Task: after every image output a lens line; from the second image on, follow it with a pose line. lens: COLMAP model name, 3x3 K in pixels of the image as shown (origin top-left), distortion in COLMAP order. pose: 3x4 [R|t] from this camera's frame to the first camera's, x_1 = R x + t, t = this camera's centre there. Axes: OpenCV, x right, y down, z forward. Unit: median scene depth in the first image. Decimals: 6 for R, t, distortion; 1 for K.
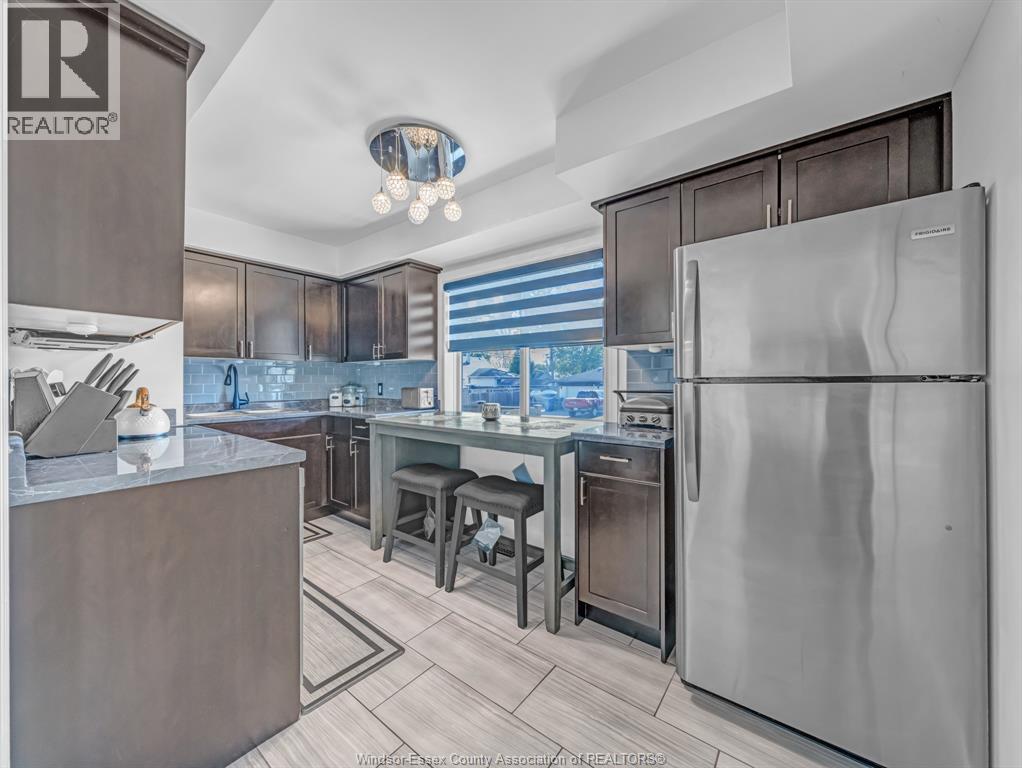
lens RADIAL K [[398.8, 0, 509.0], [0, 398.8, 383.0], [0, 0, 1]] dist [-0.003790, -0.000230]
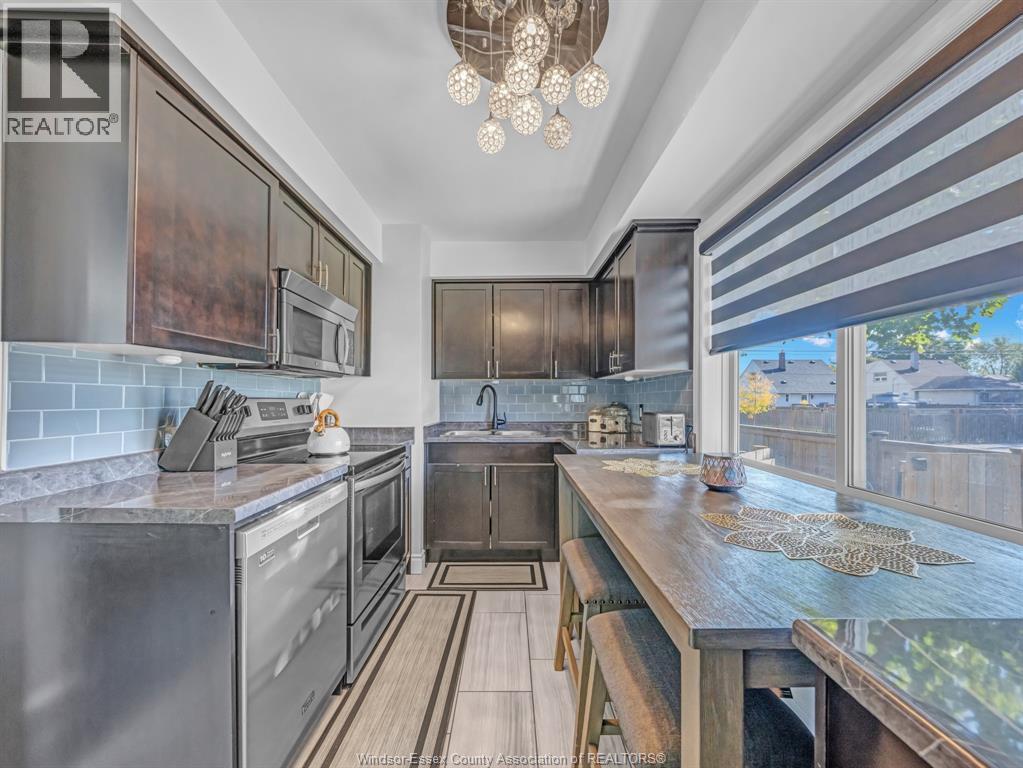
lens RADIAL K [[399.2, 0, 507.0], [0, 399.2, 397.9], [0, 0, 1]] dist [-0.003790, -0.000230]
pose [[0.604151, -0.000372, -0.796870, 0.142233], [-0.000551, 0.999999, -0.000885, -0.012080], [0.796870, 0.000974, 0.604151, 0.390426]]
